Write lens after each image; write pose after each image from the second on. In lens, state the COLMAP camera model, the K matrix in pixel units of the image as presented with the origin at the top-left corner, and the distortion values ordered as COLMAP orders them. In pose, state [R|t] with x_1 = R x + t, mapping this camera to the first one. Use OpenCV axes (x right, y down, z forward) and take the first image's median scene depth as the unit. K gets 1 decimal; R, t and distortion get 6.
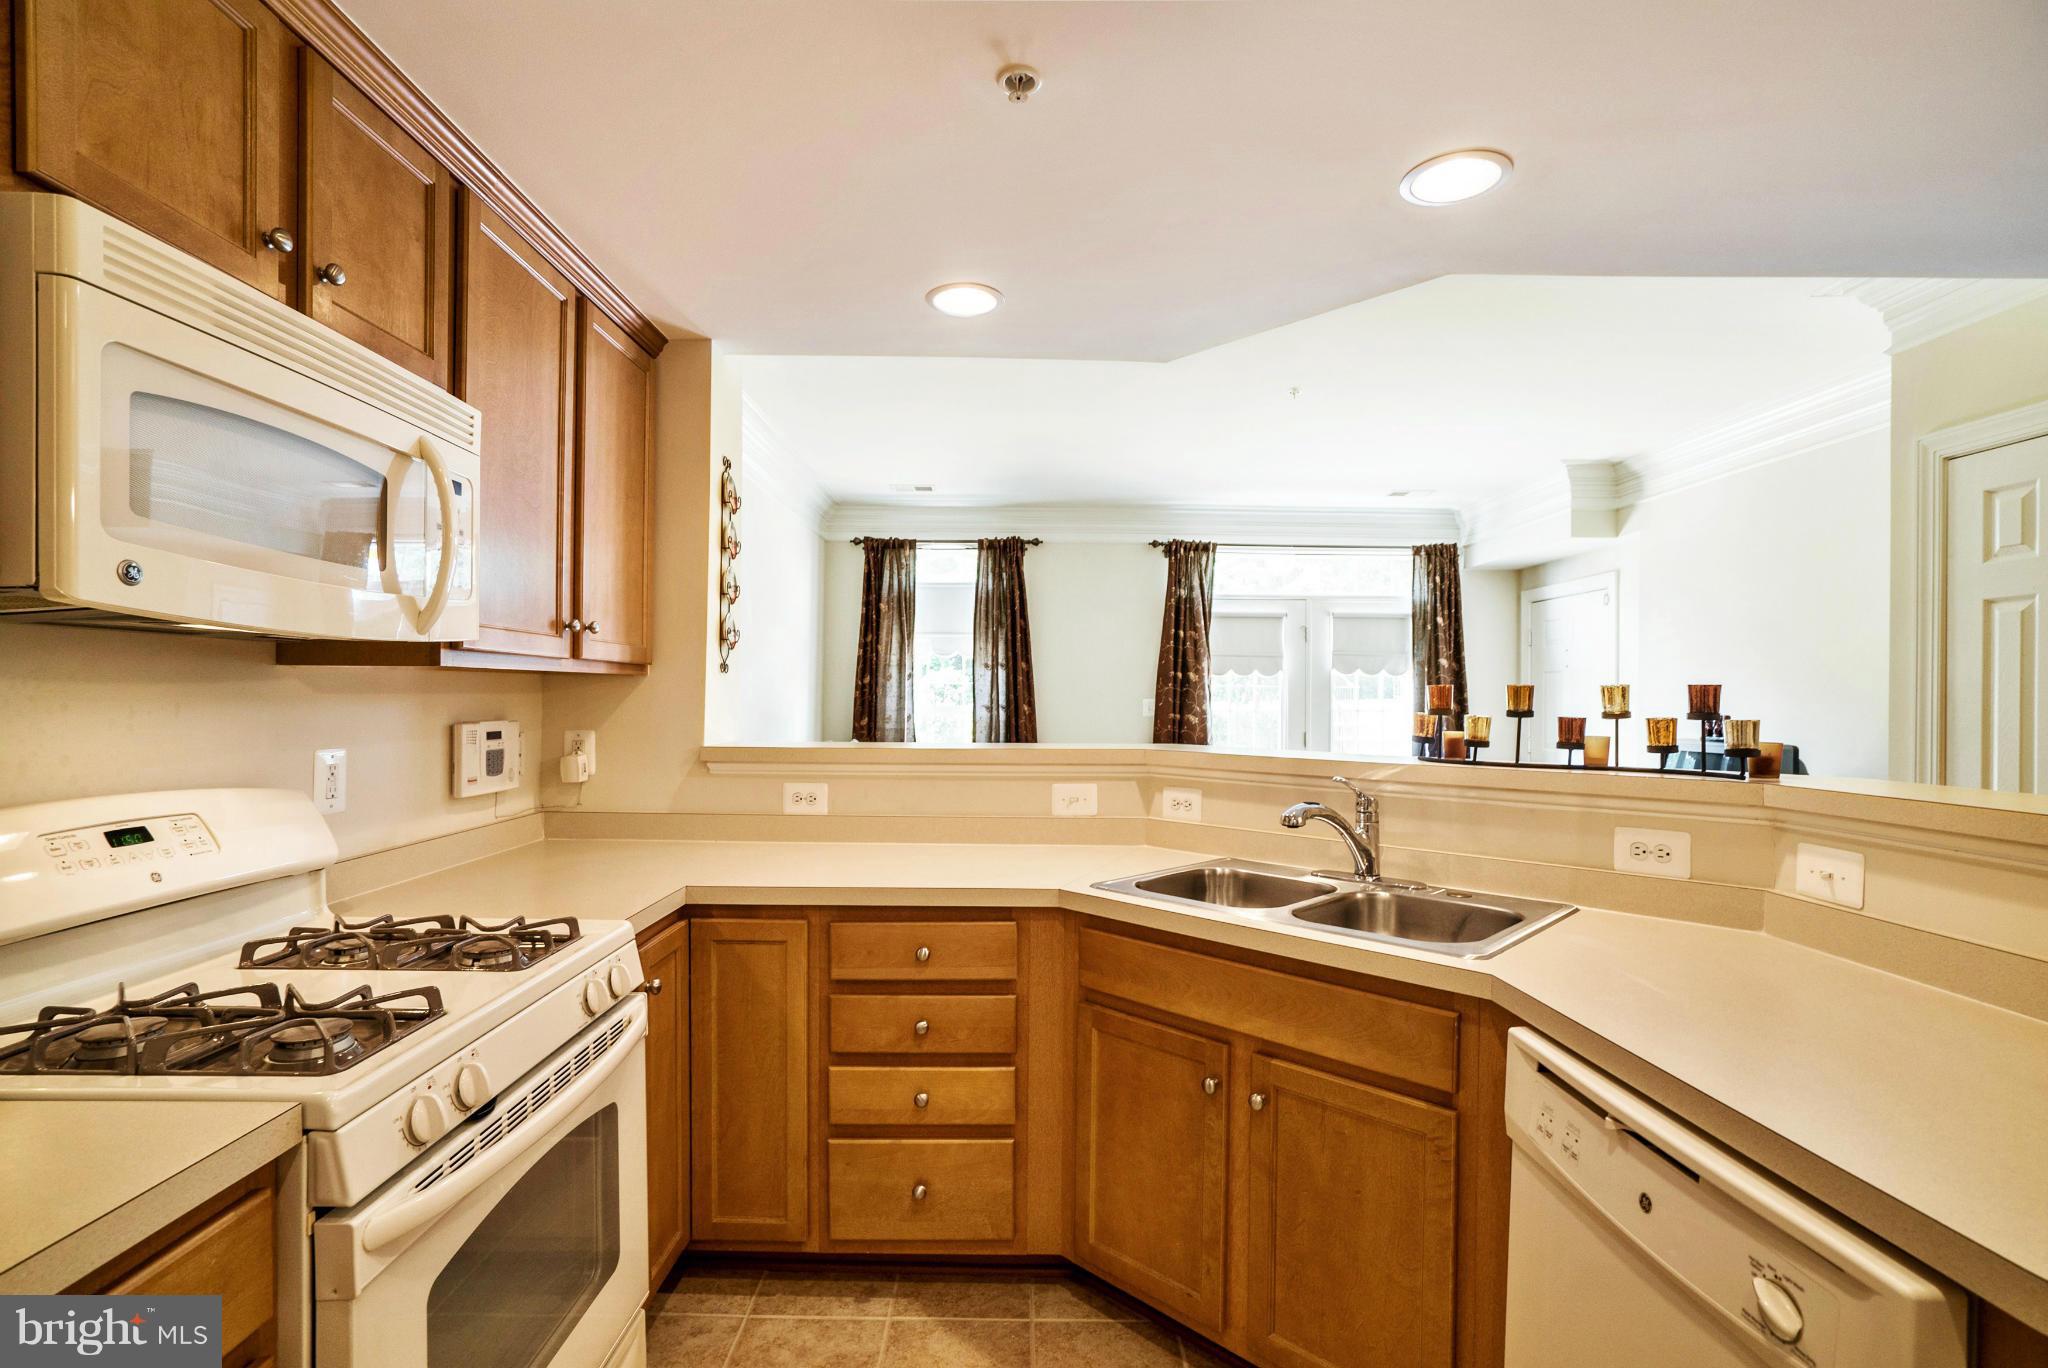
lens RADIAL K [[967.7, 0, 1016.2], [0, 967.7, 702.1], [0, 0, 1]] dist [-0.041529, 0.022028]
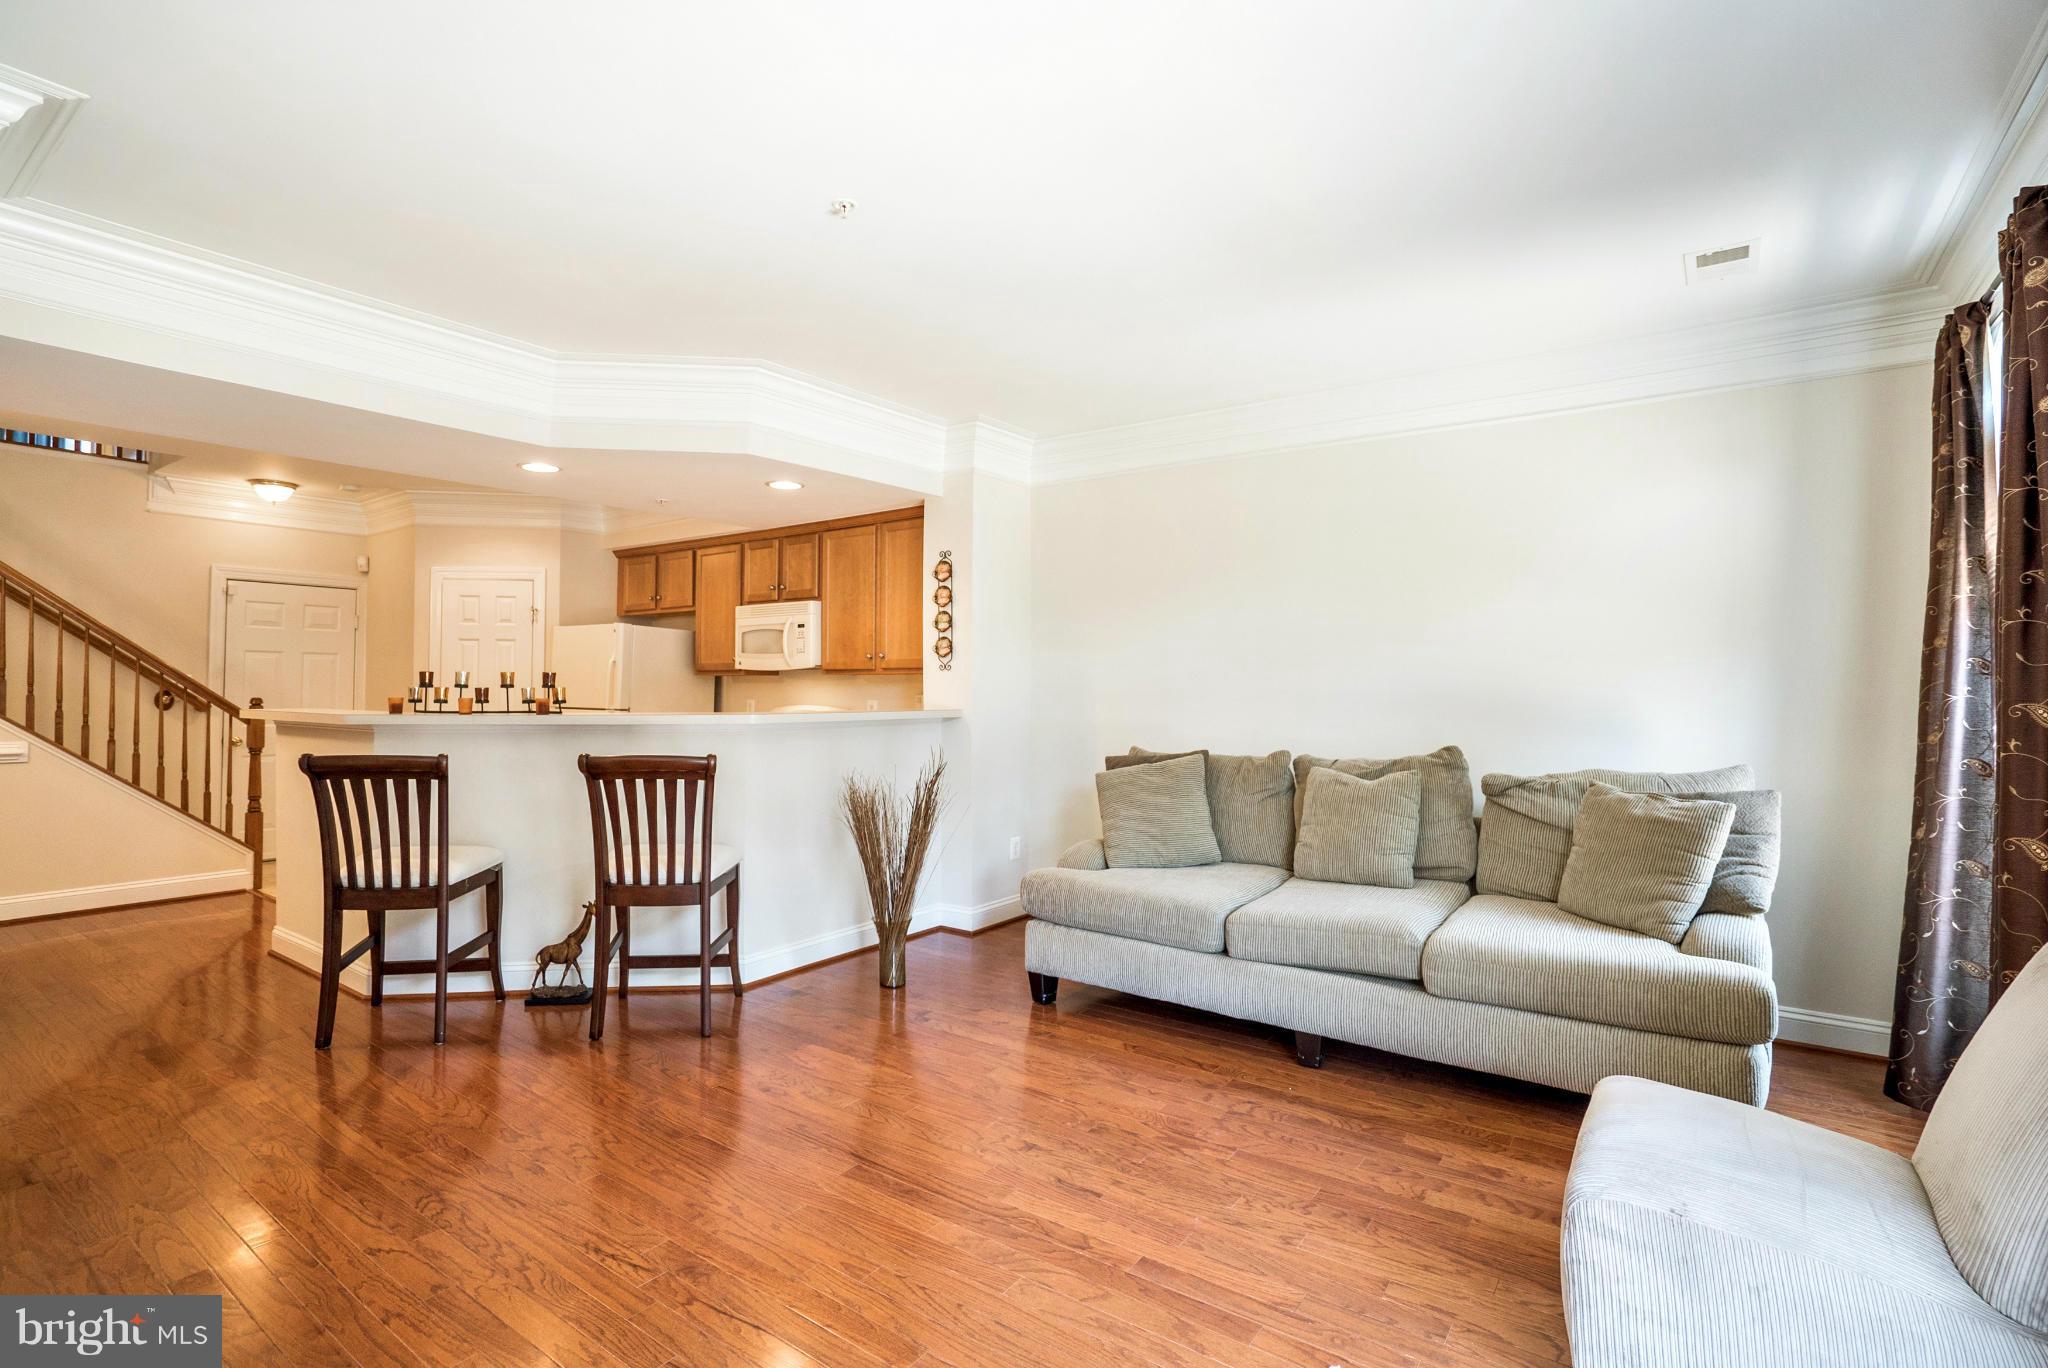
lens RADIAL K [[967.7, 0, 1016.2], [0, 967.7, 702.1], [0, 0, 1]] dist [-0.041529, 0.022028]
pose [[-0.590742, -0.004274, -0.806849, 0.458351], [-0.014891, 0.999873, 0.005606, 0.007022], [0.806723, 0.015326, -0.590731, 0.936239]]
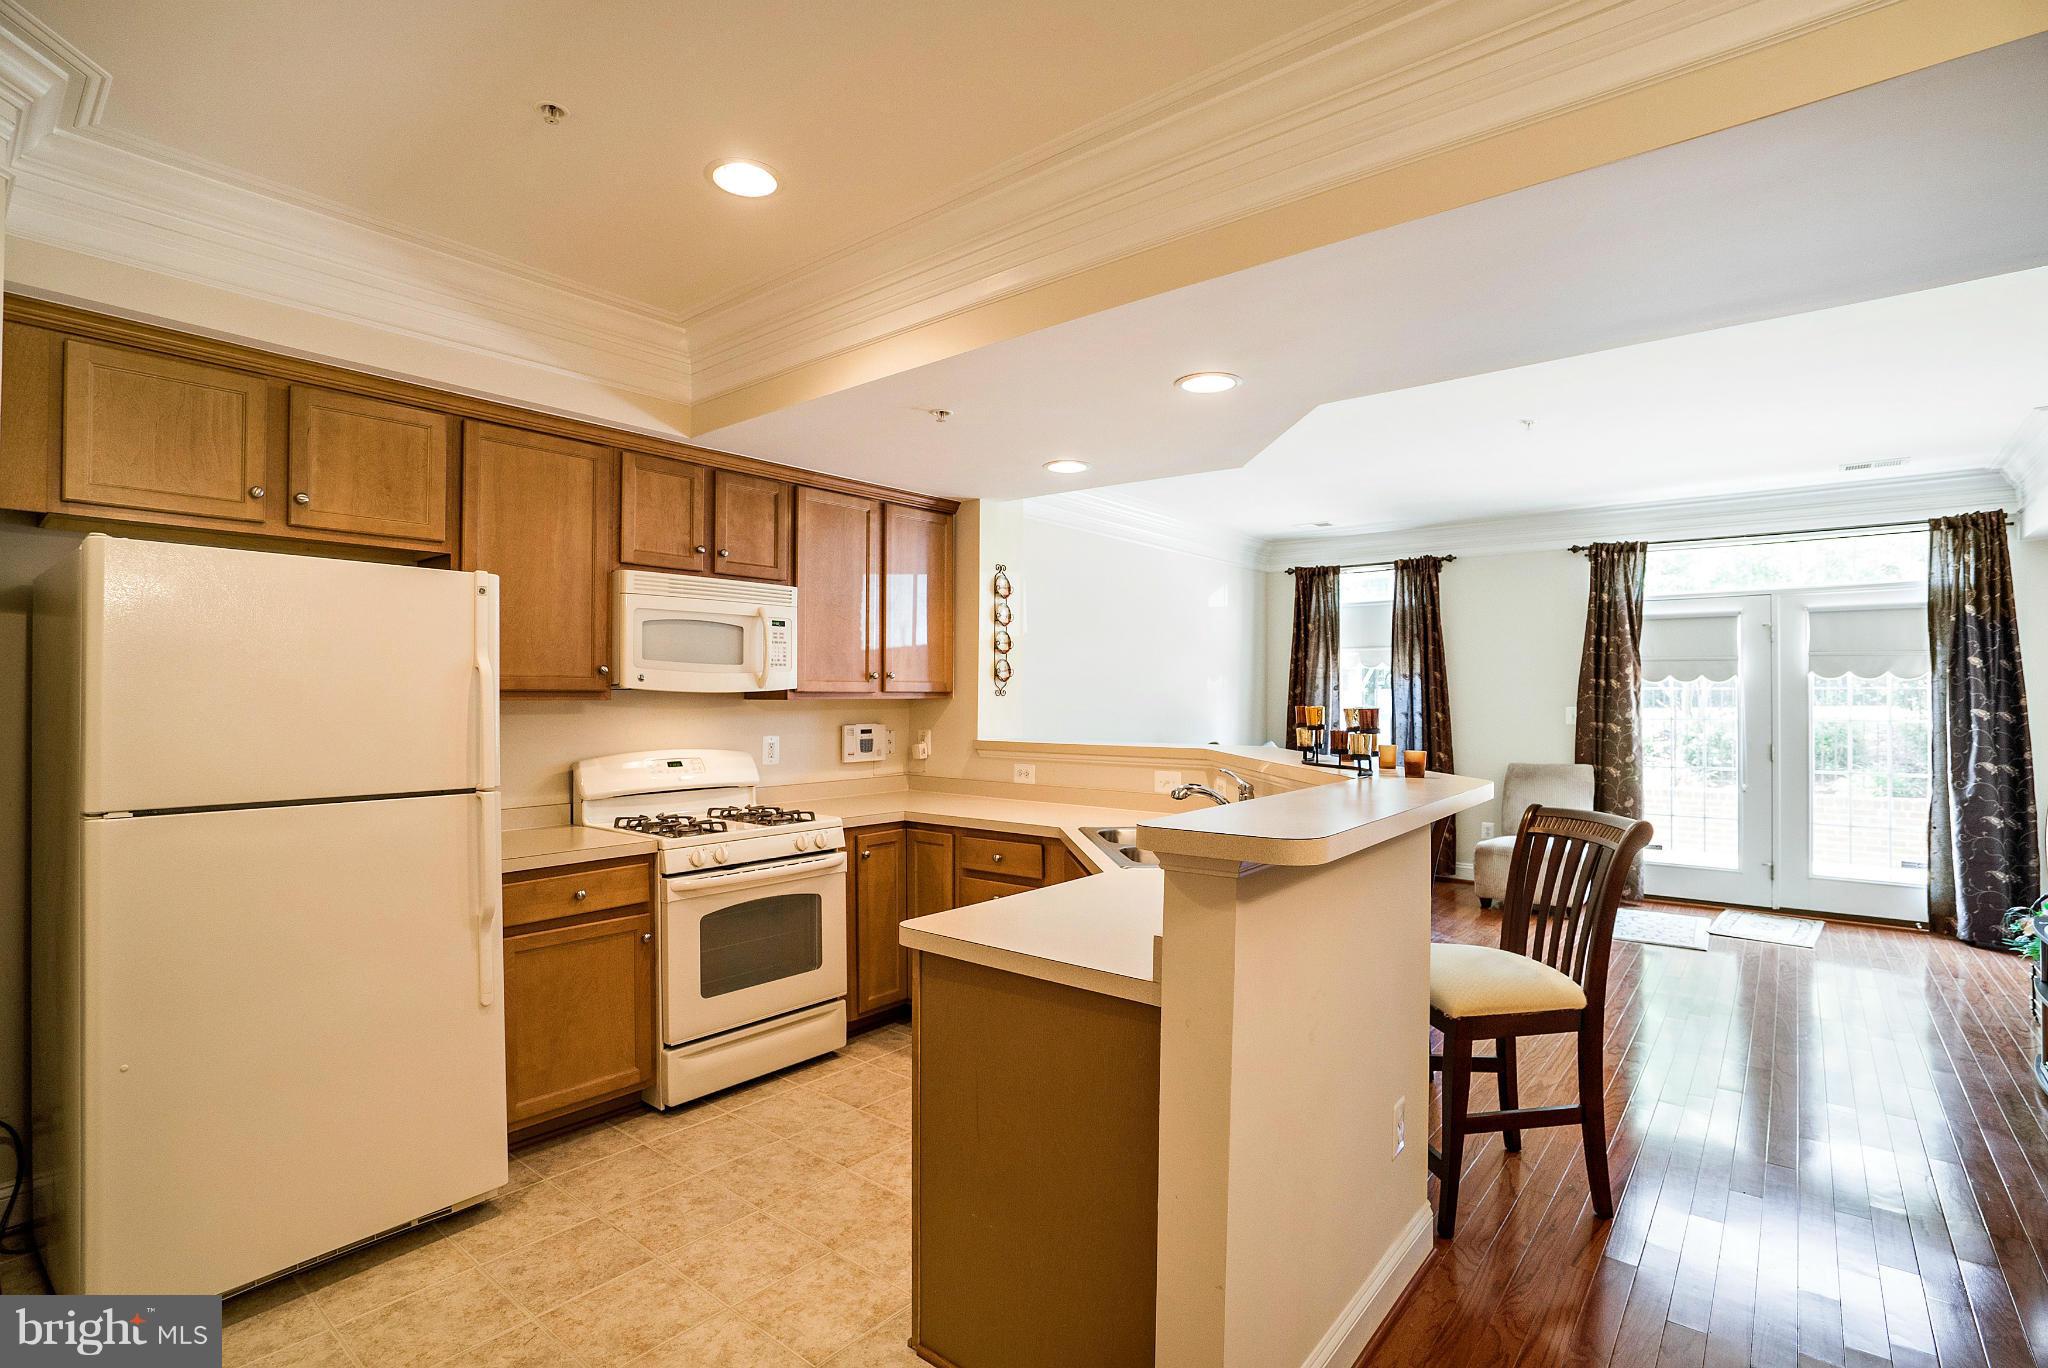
lens RADIAL K [[976.8, 0, 1018.5], [0, 976.8, 689.8], [0, 0, 1]] dist [-0.055827, 0.029000]
pose [[0.771860, -0.010175, -0.635711, 0.337044], [0.000872, 0.999888, -0.014945, -0.006889], [0.635792, 0.010981, 0.771782, -0.114287]]
